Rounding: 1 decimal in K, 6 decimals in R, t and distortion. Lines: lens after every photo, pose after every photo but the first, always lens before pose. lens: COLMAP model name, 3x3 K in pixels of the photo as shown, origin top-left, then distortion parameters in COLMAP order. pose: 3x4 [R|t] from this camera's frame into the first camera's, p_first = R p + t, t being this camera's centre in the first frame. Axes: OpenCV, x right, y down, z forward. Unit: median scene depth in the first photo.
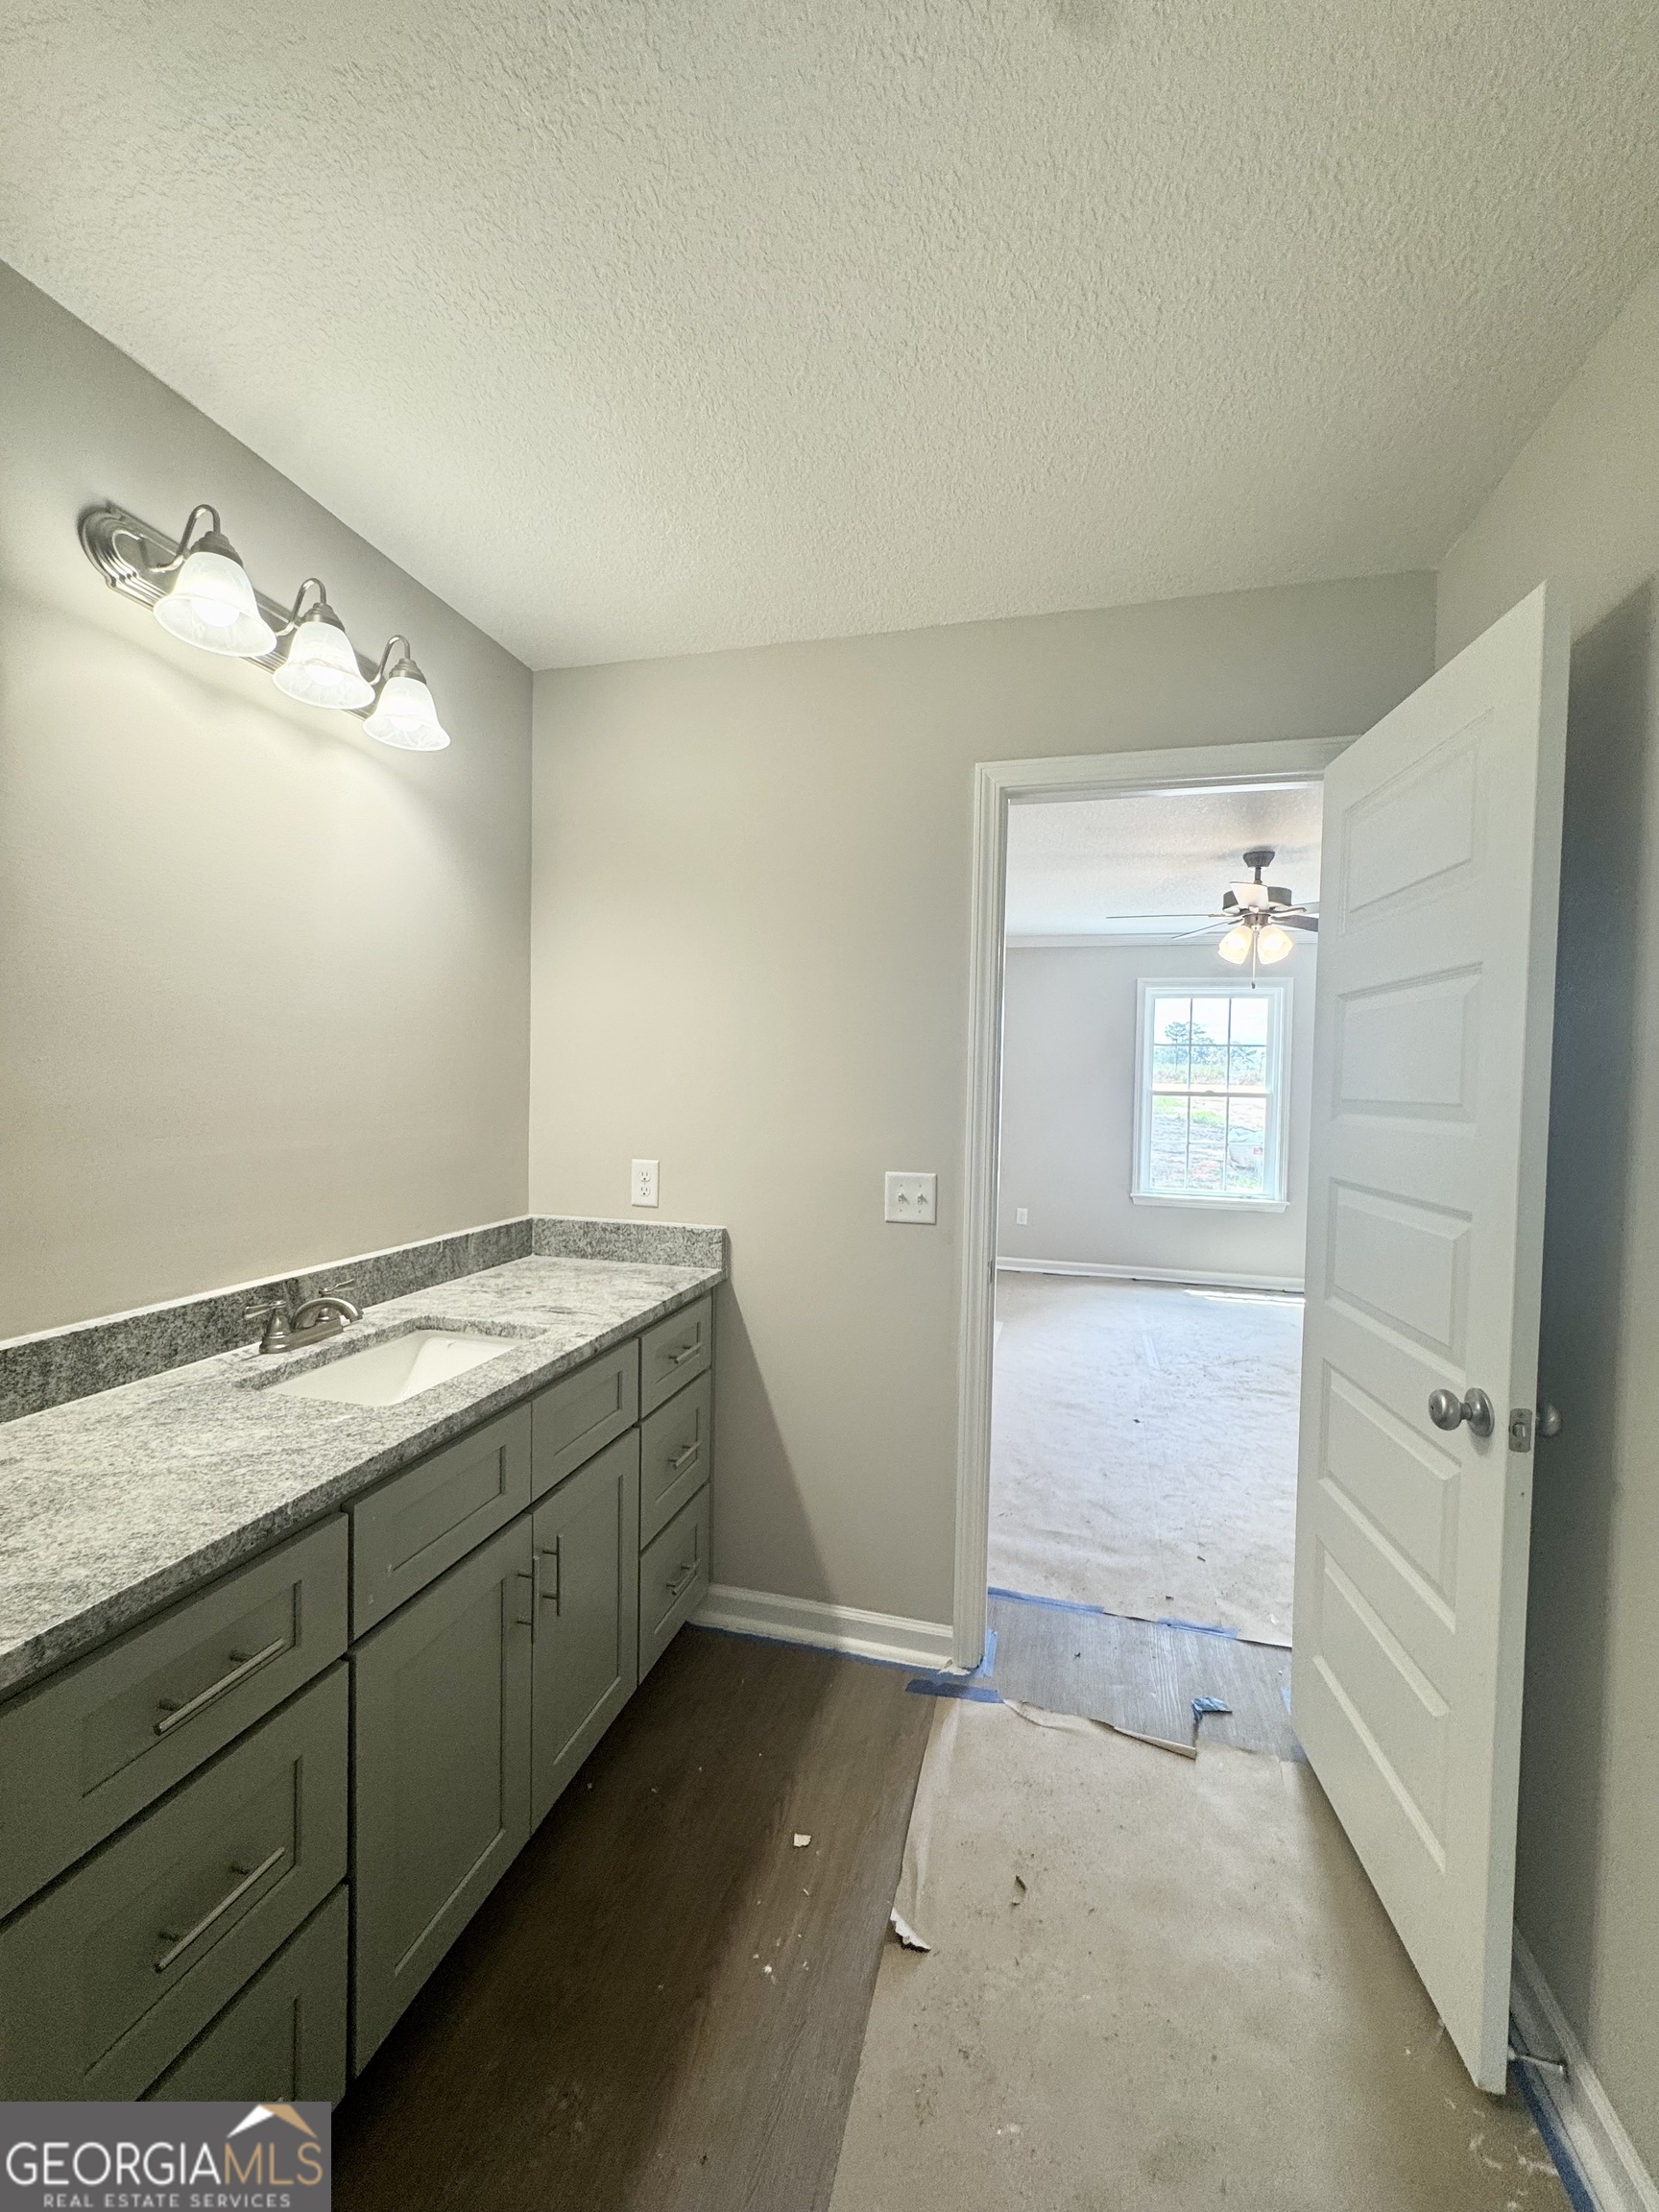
lens RADIAL K [[886.5, 0, 833.7], [0, 886.5, 1103.3], [0, 0, 1]] dist [-0.004556, 0.001152]
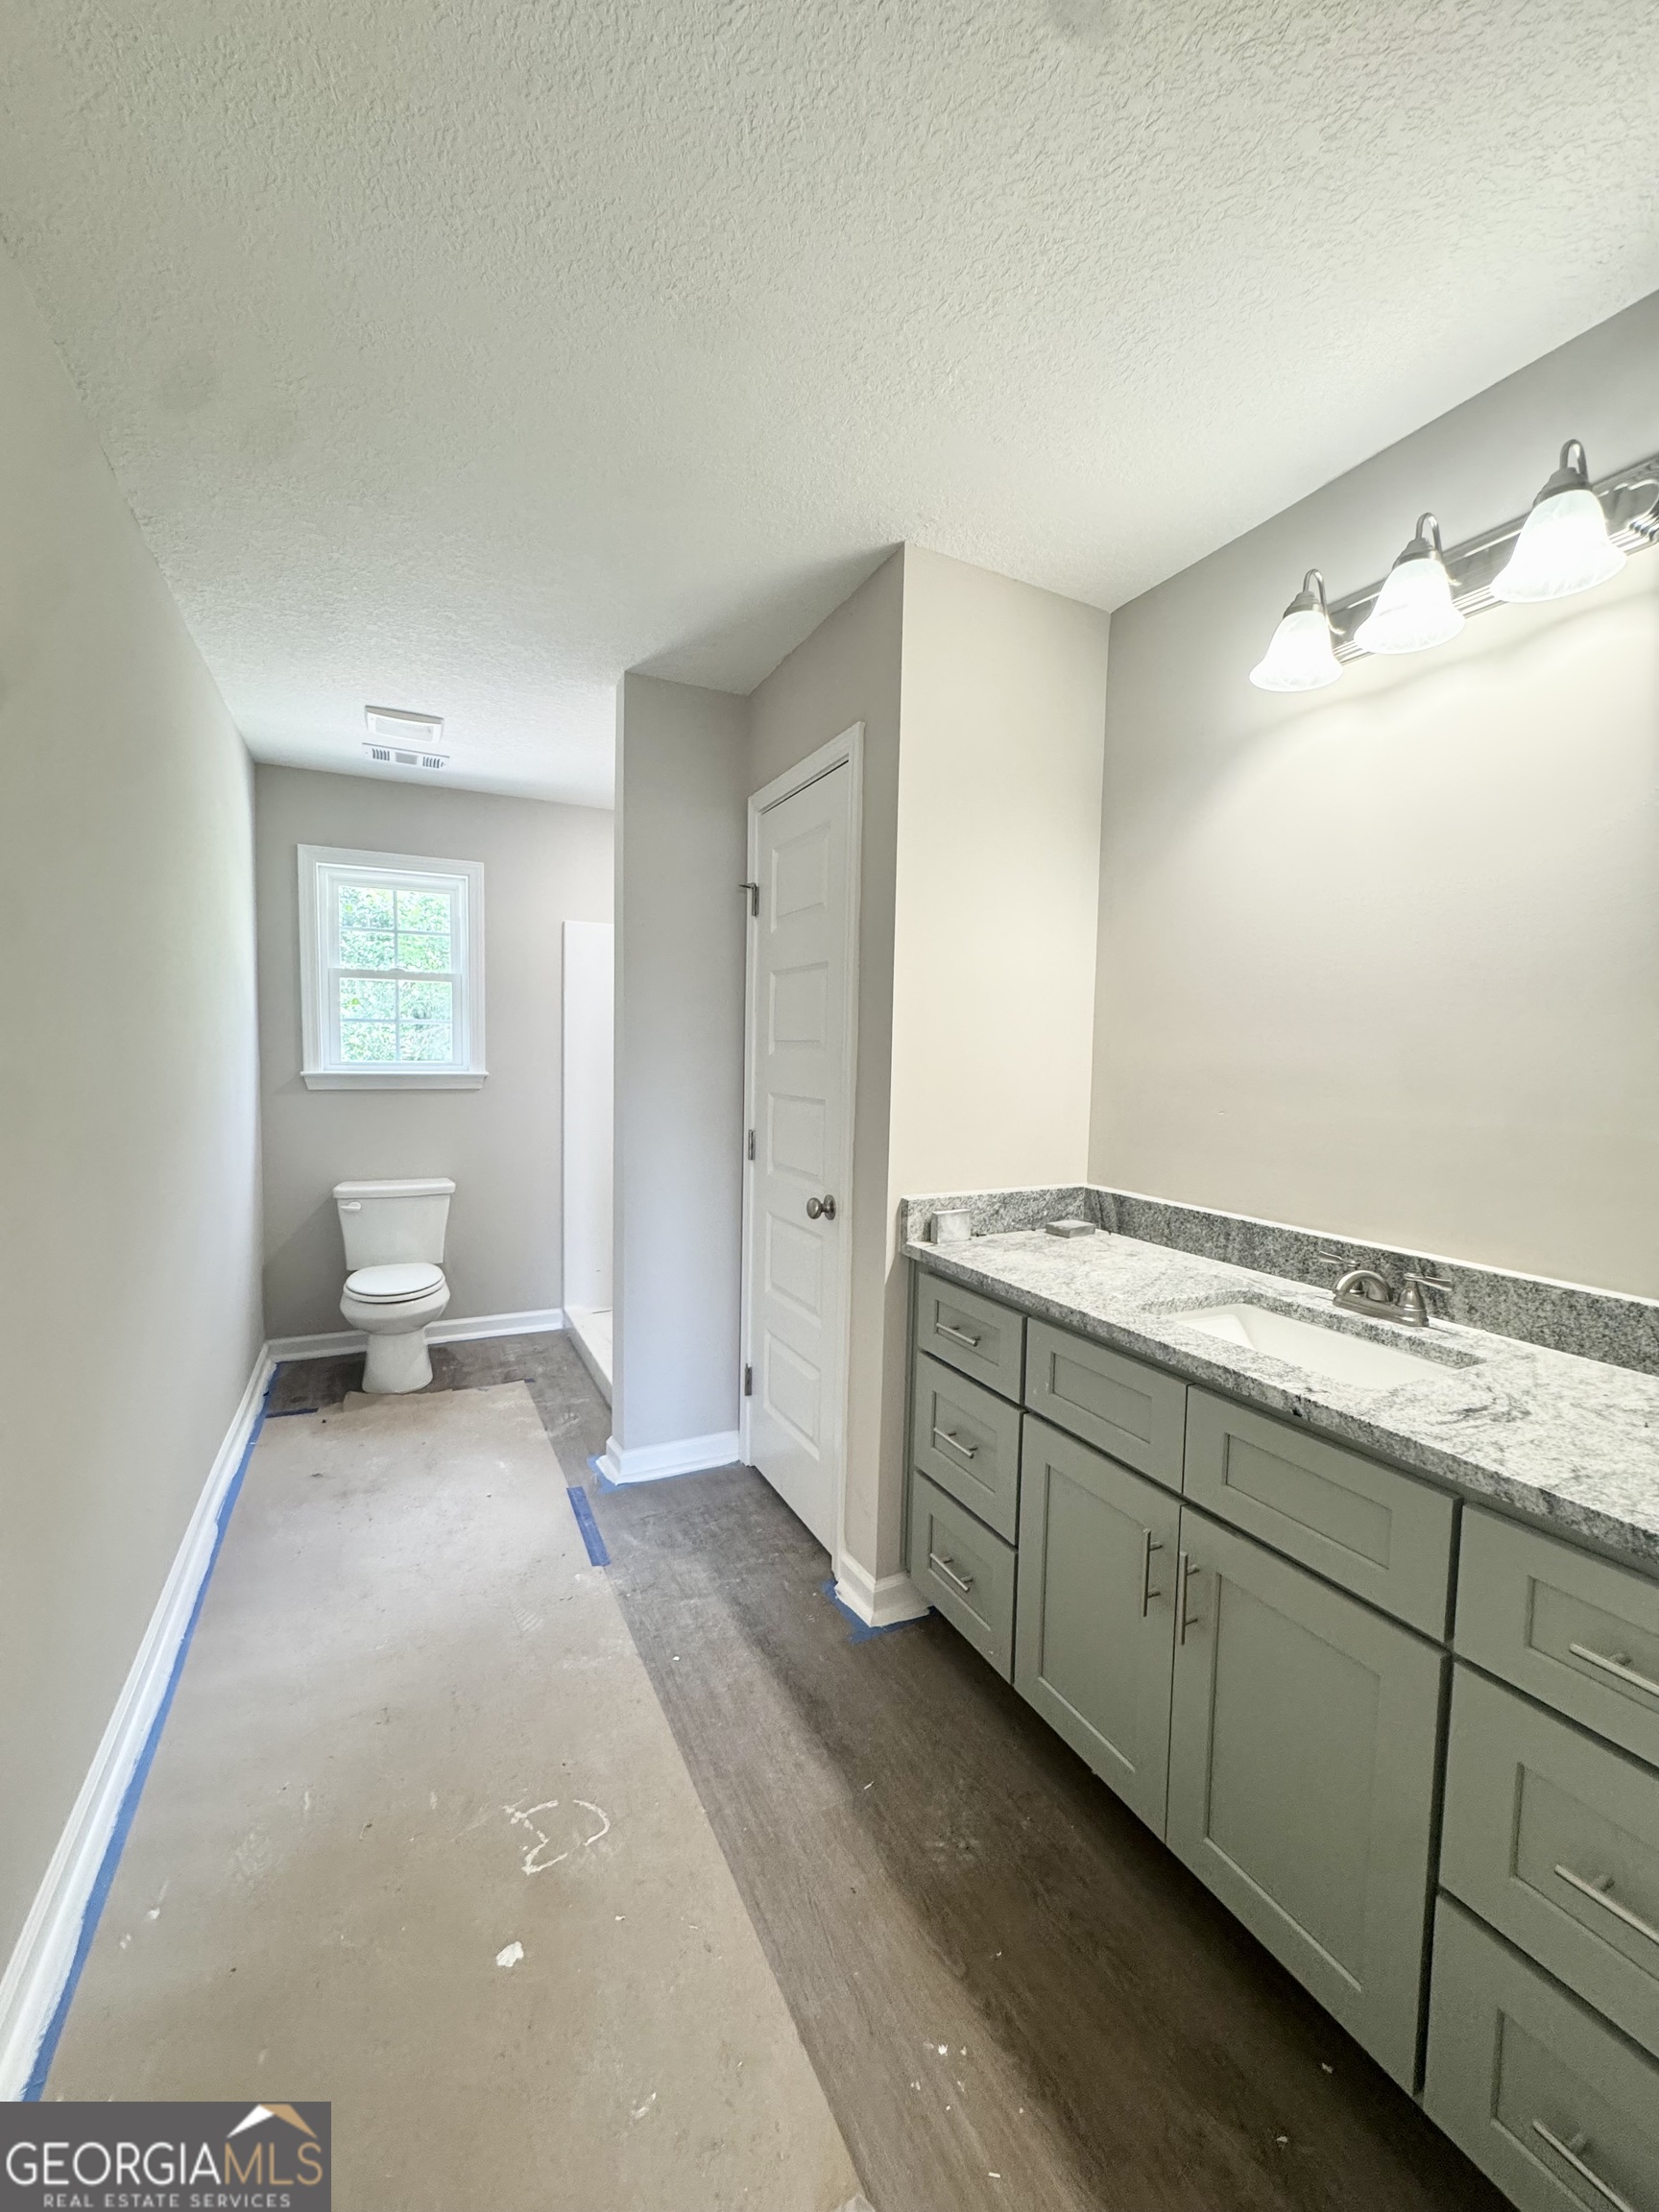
lens RADIAL K [[886.5, 0, 833.7], [0, 886.5, 1103.3], [0, 0, 1]] dist [-0.004556, 0.001152]
pose [[-0.747700, 0.006889, -0.664001, 0.528297], [-0.050283, 0.996488, 0.066960, 0.000350], [0.662131, 0.083454, -0.744727, 1.376345]]
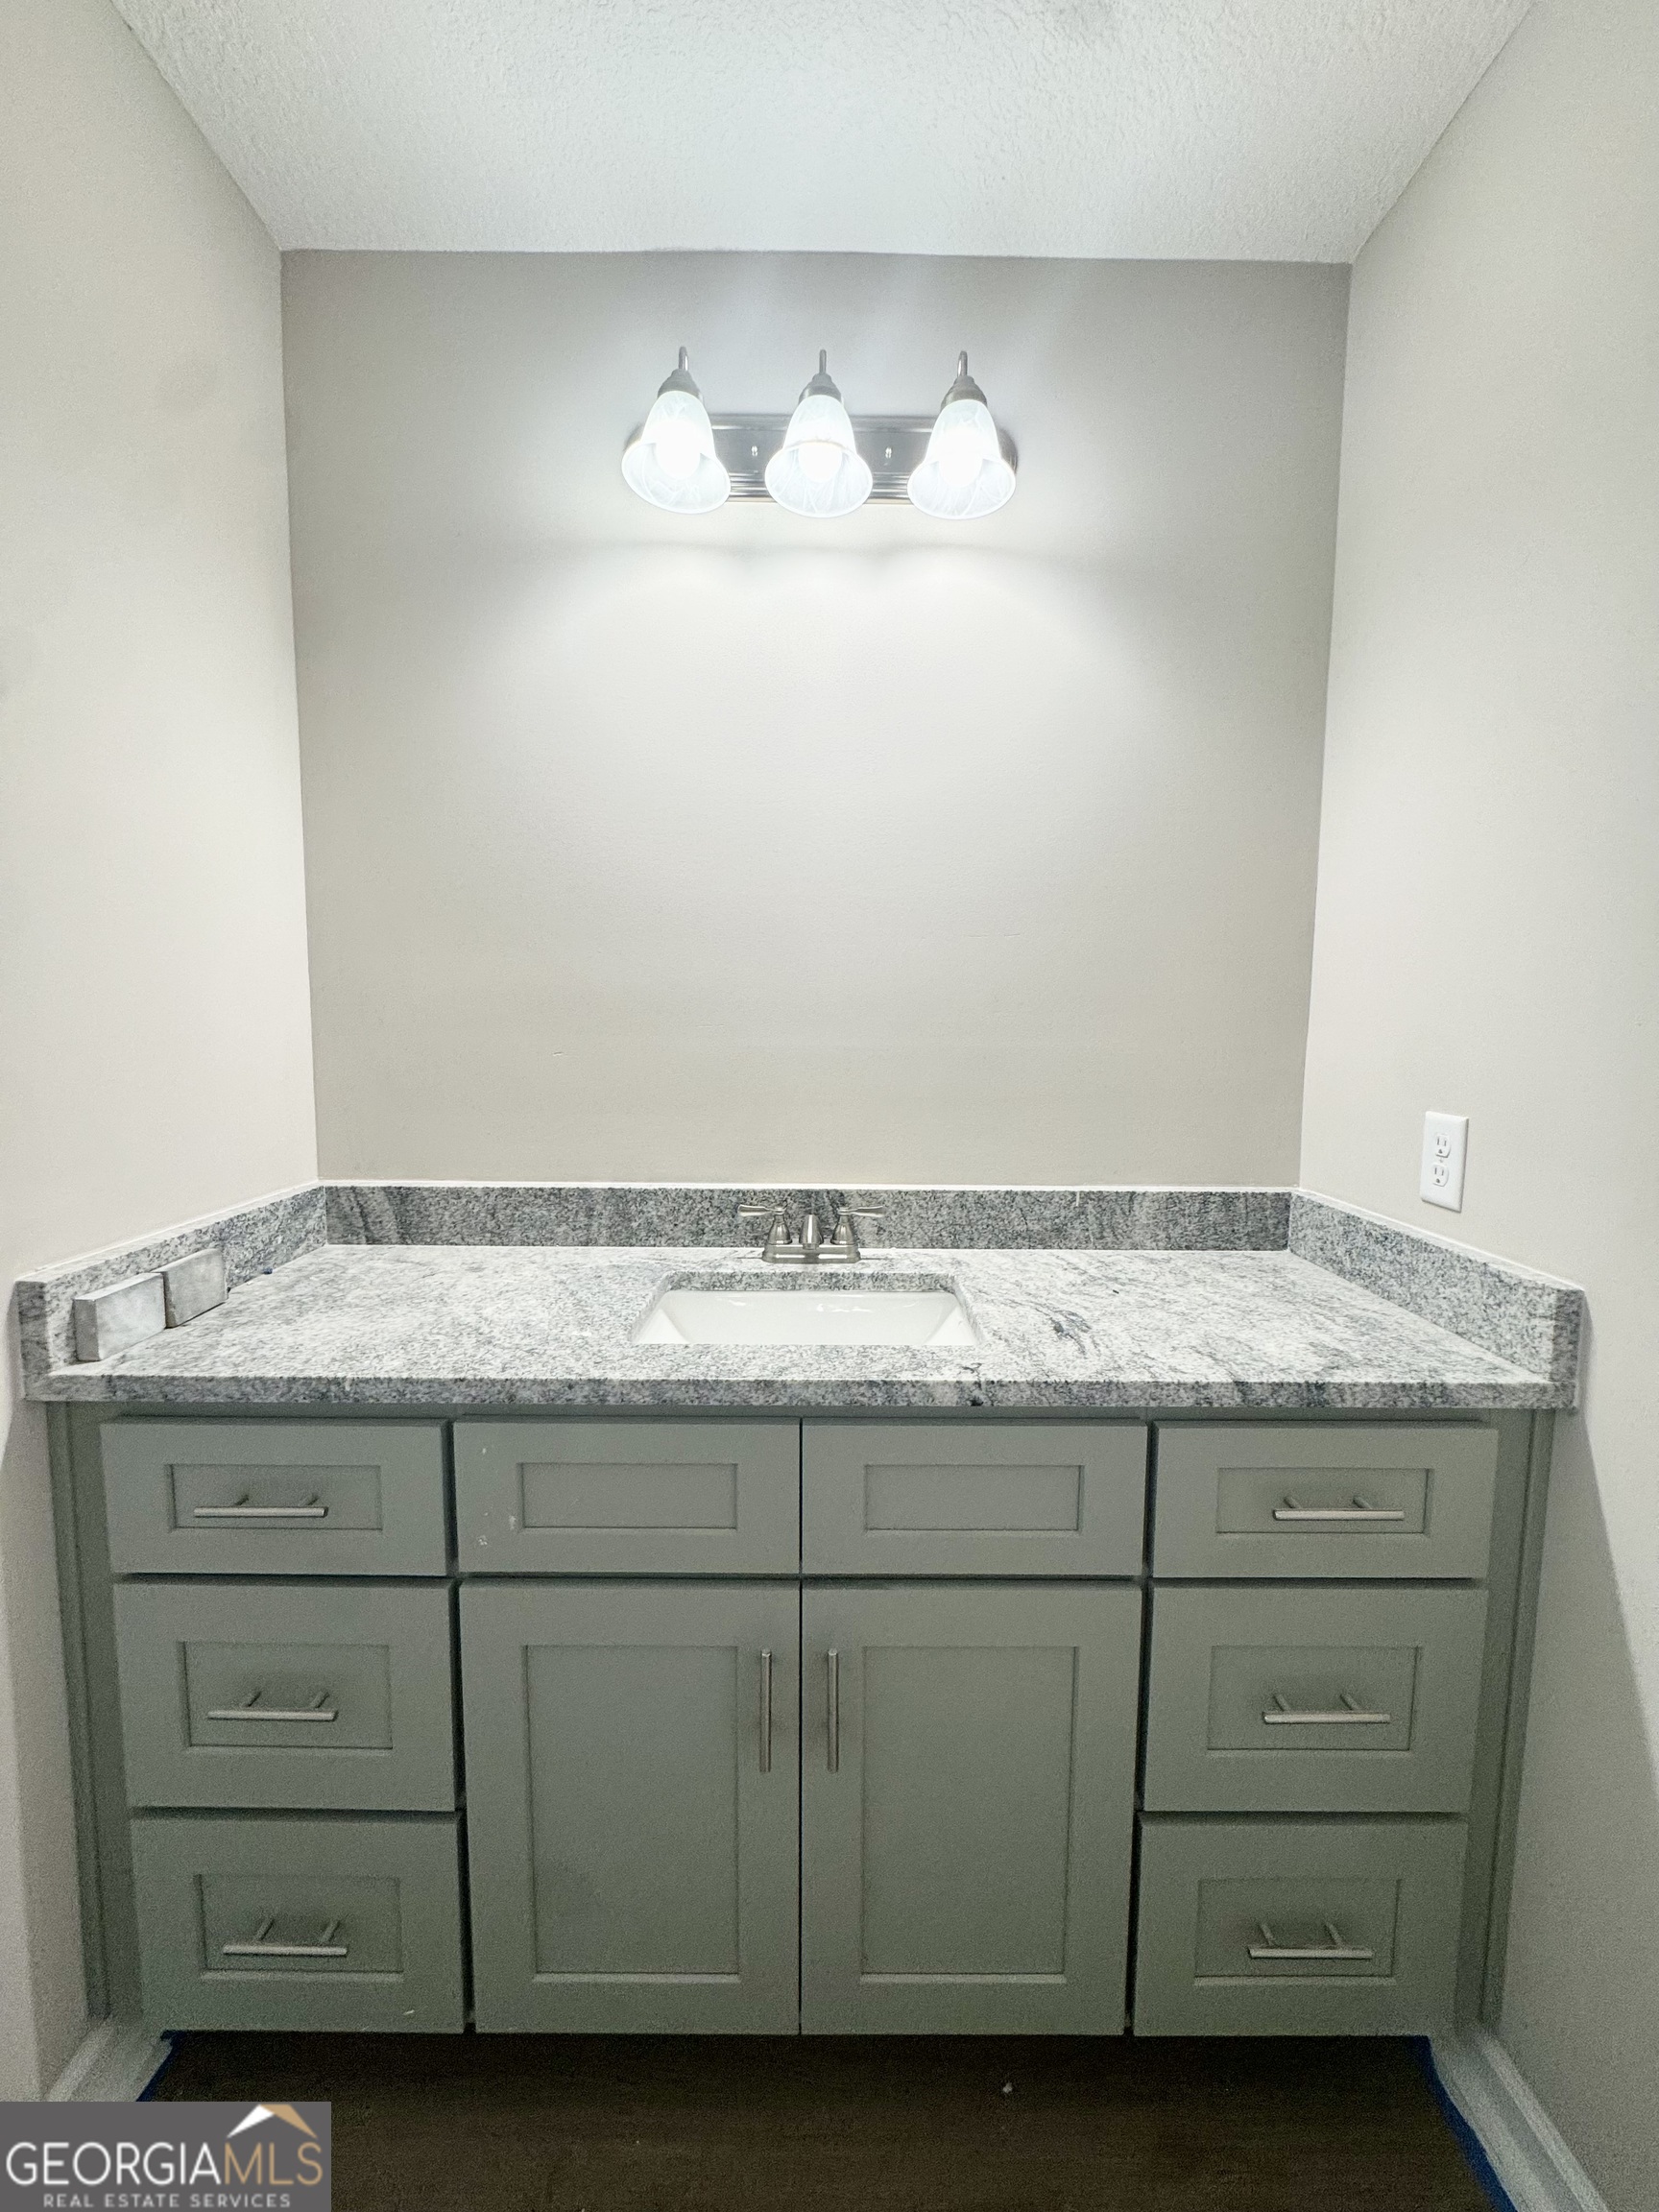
lens RADIAL K [[886.5, 0, 833.7], [0, 886.5, 1103.3], [0, 0, 1]] dist [-0.004556, 0.001152]
pose [[0.260889, 0.074950, -0.962455, 0.272360], [-0.027734, 0.997152, 0.070134, 0.049881], [0.964970, 0.008396, 0.262225, 0.823949]]
